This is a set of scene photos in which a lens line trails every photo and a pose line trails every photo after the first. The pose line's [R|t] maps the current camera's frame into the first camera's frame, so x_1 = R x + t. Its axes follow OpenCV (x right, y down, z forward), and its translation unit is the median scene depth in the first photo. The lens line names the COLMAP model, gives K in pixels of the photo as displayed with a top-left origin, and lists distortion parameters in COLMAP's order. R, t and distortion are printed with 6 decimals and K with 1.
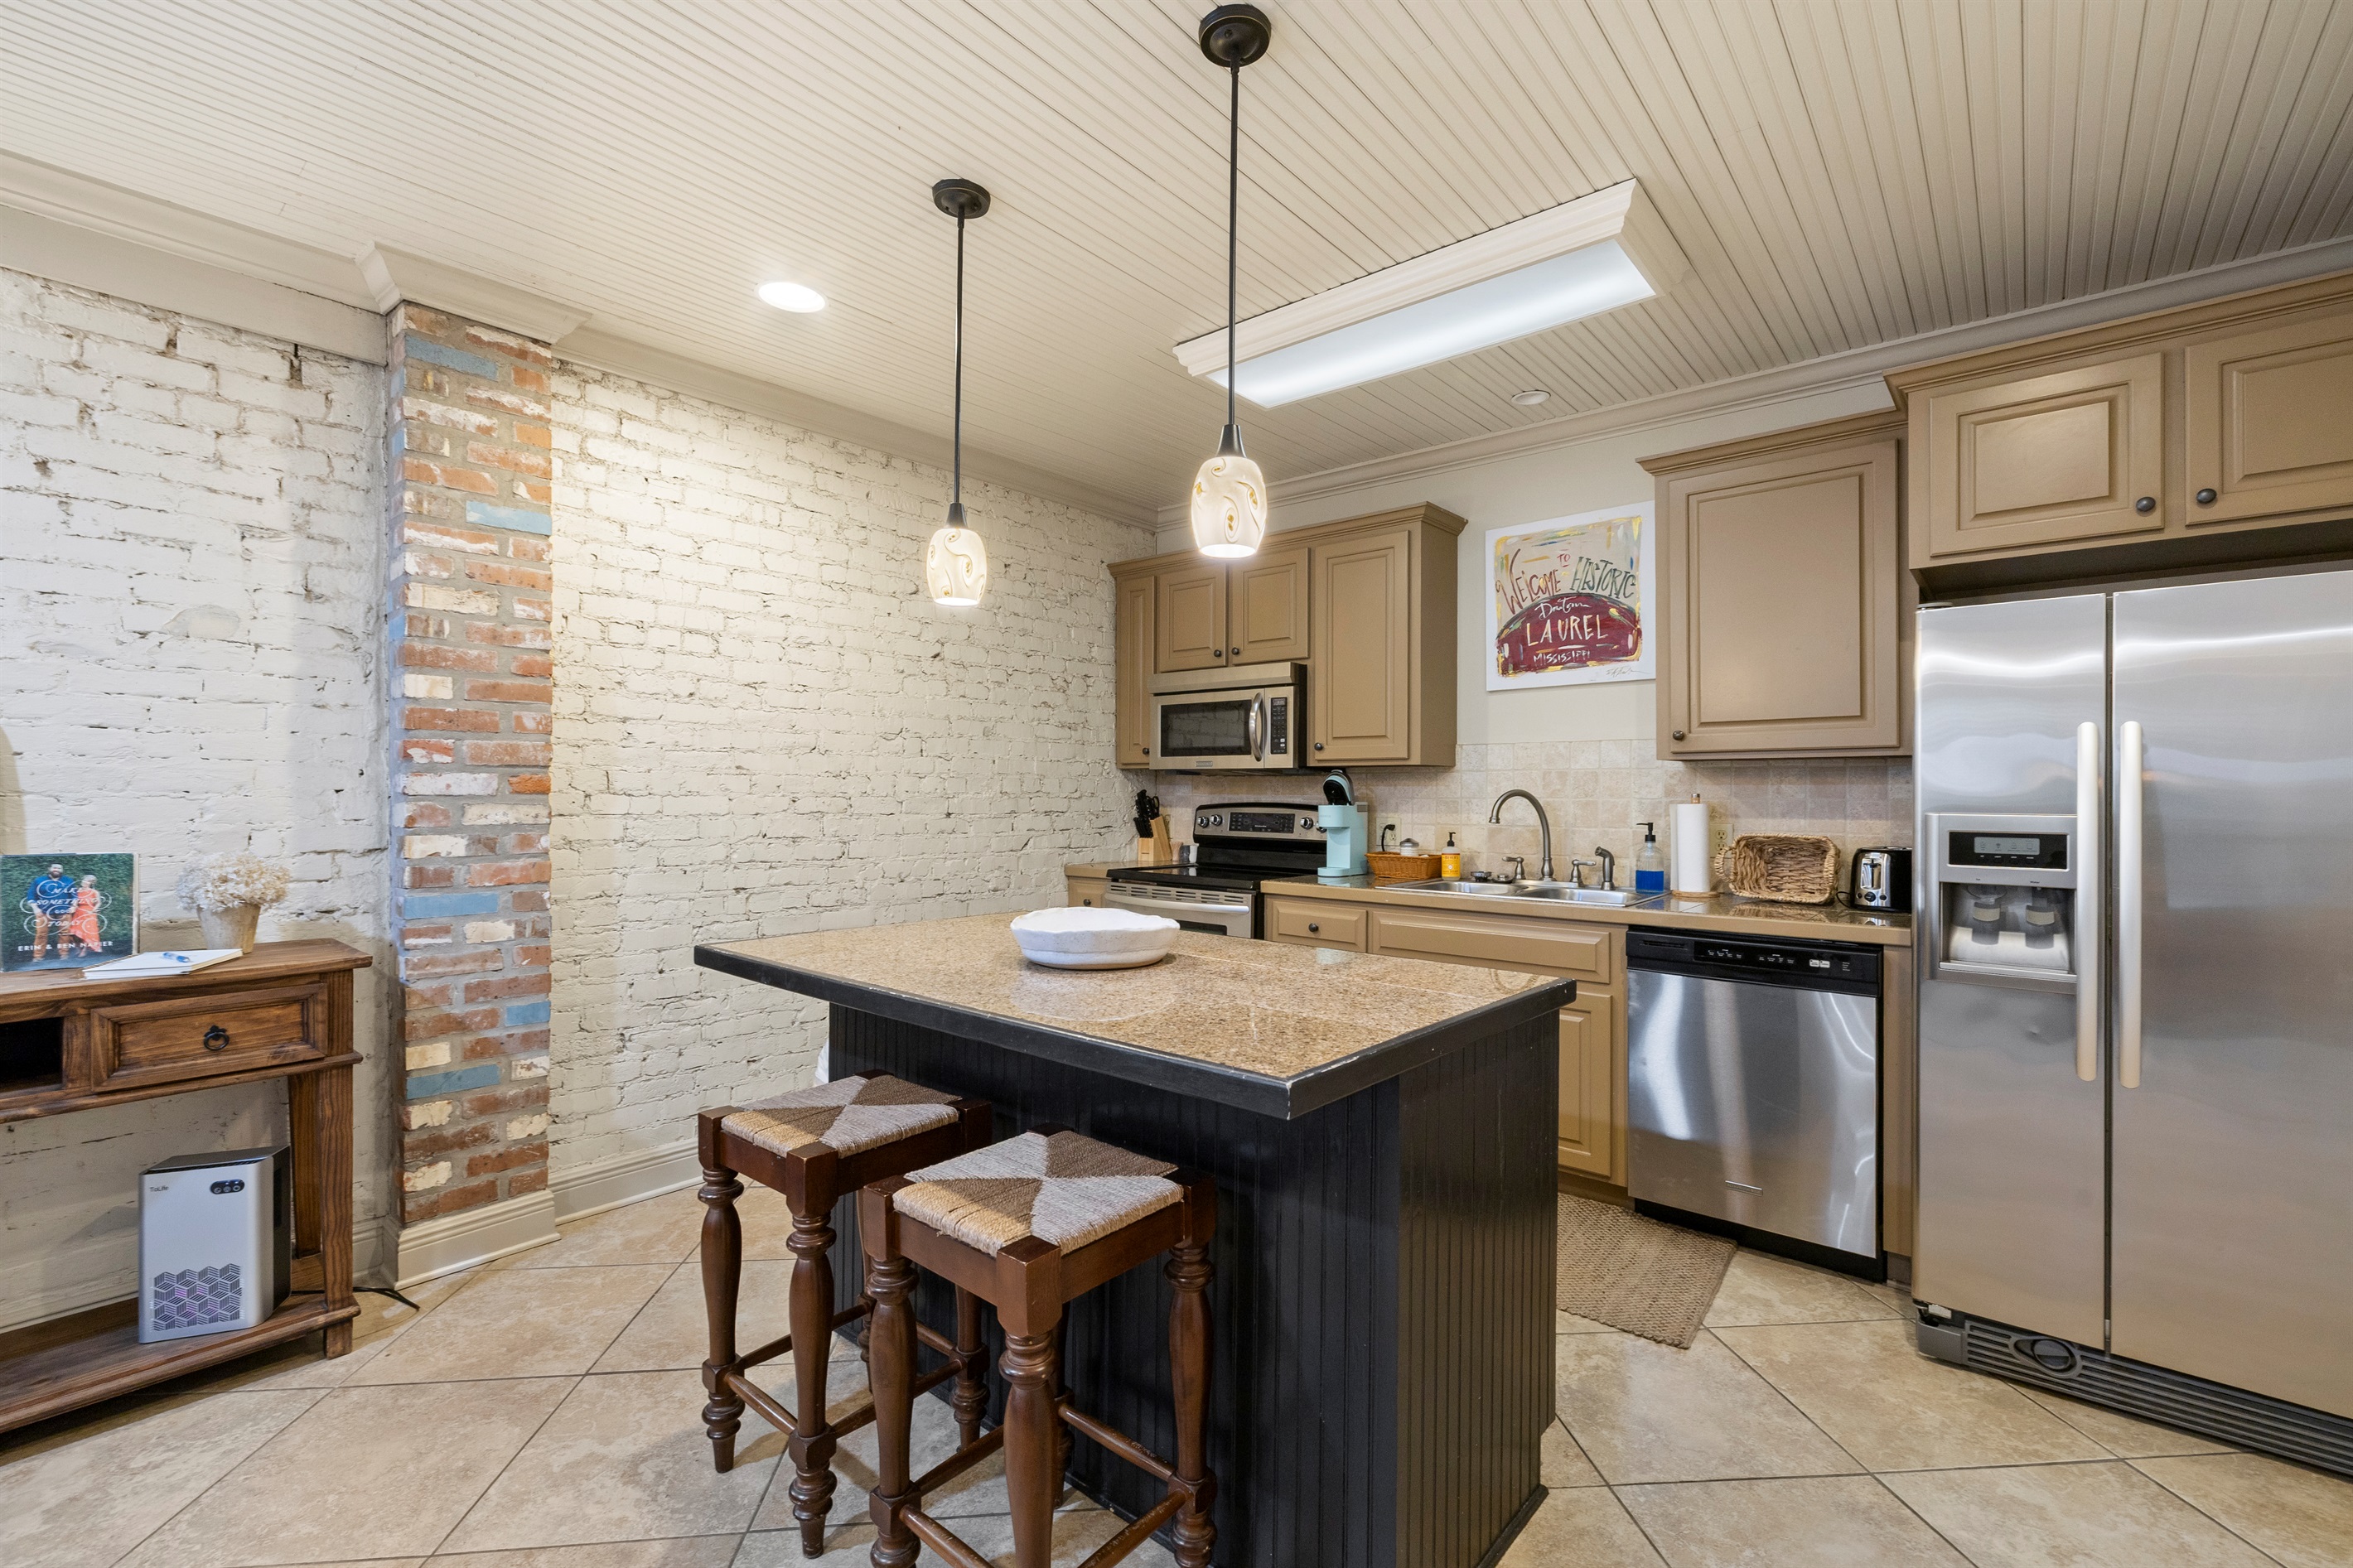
lens RADIAL K [[1019.7, 0, 1143.1], [0, 1019.7, 792.5], [0, 0, 1]] dist [0.002490, 0.001245]
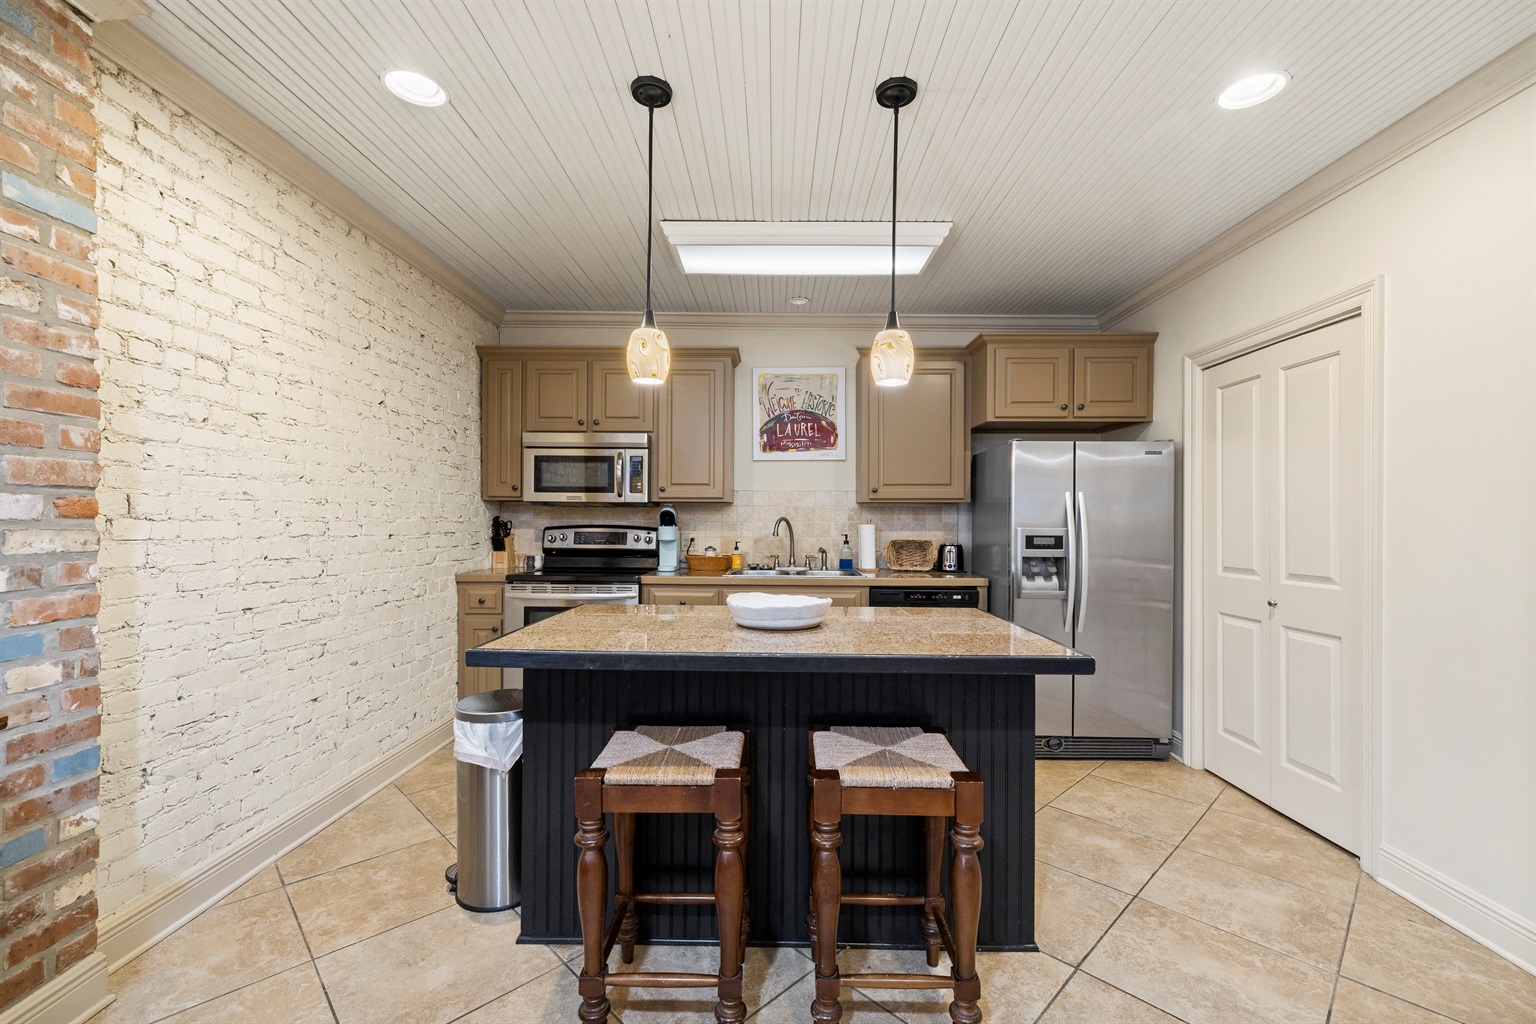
lens RADIAL K [[665.8, 0, 771.7], [0, 665.8, 522.1], [0, 0, 1]] dist [0.002490, 0.001245]
pose [[0.761936, -0.001446, 0.647651, -0.447854], [-0.002440, 0.999984, 0.005103, 0.000289], [-0.647648, -0.005468, 0.761920, 0.136341]]
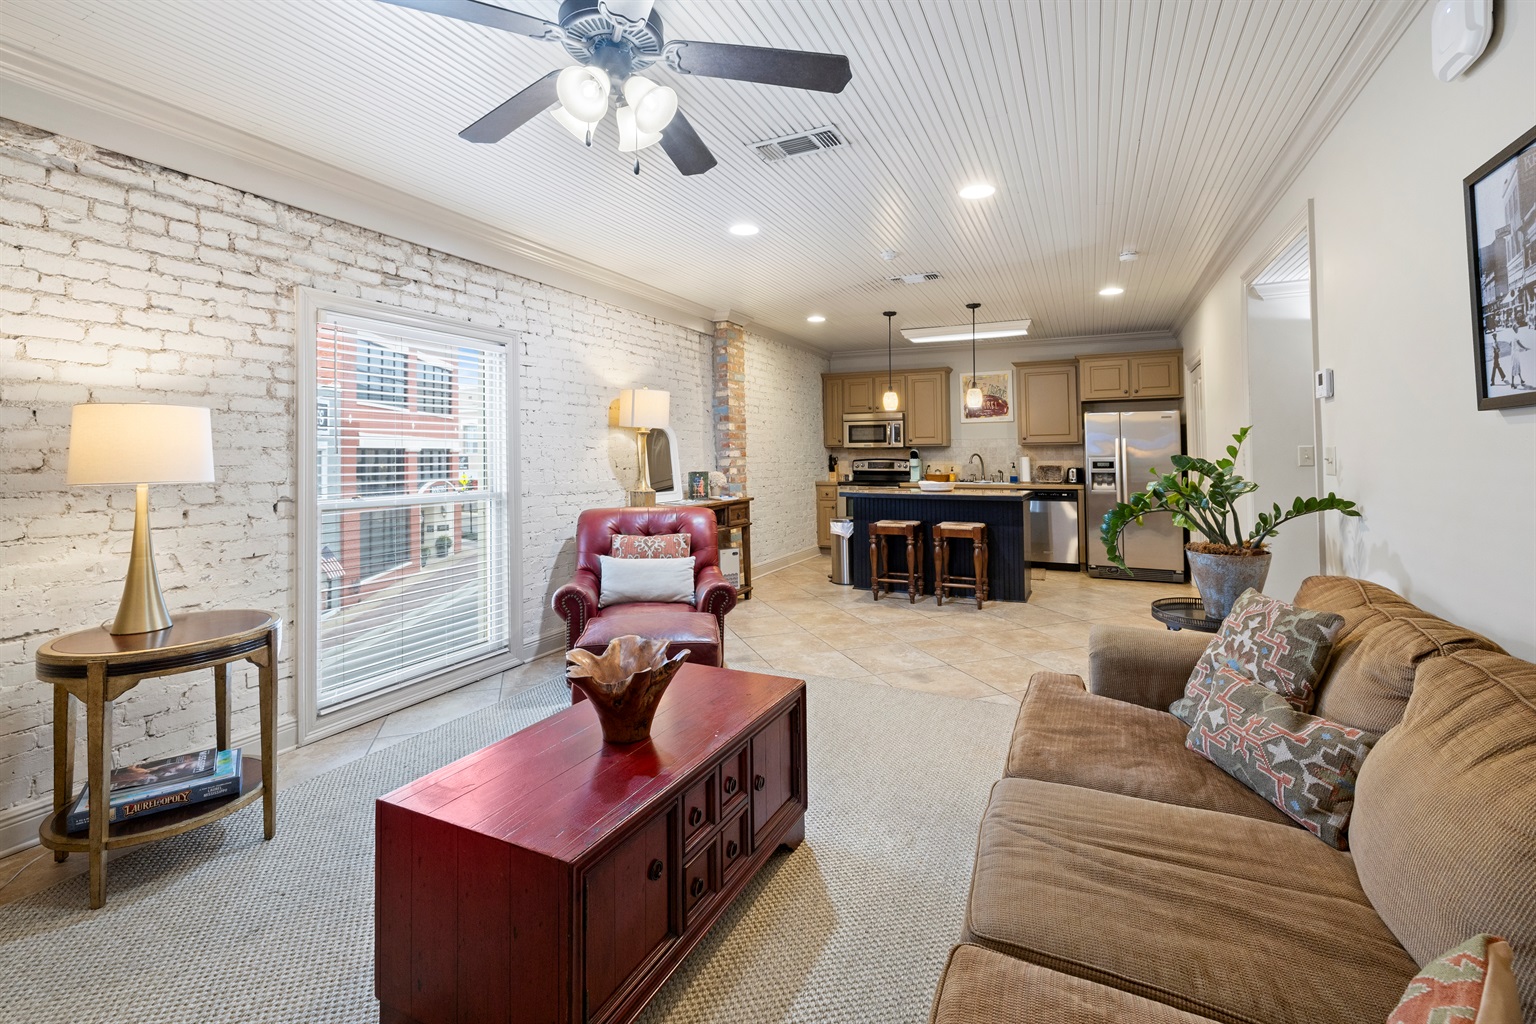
lens RADIAL K [[665.8, 0, 762.4], [0, 665.8, 449.7], [0, 0, 1]] dist [0.002490, 0.001245]
pose [[0.966665, -0.005445, 0.255987, -0.966058], [0.008587, 0.999901, -0.011159, 0.003683], [-0.255901, 0.012985, 0.966616, -1.037937]]
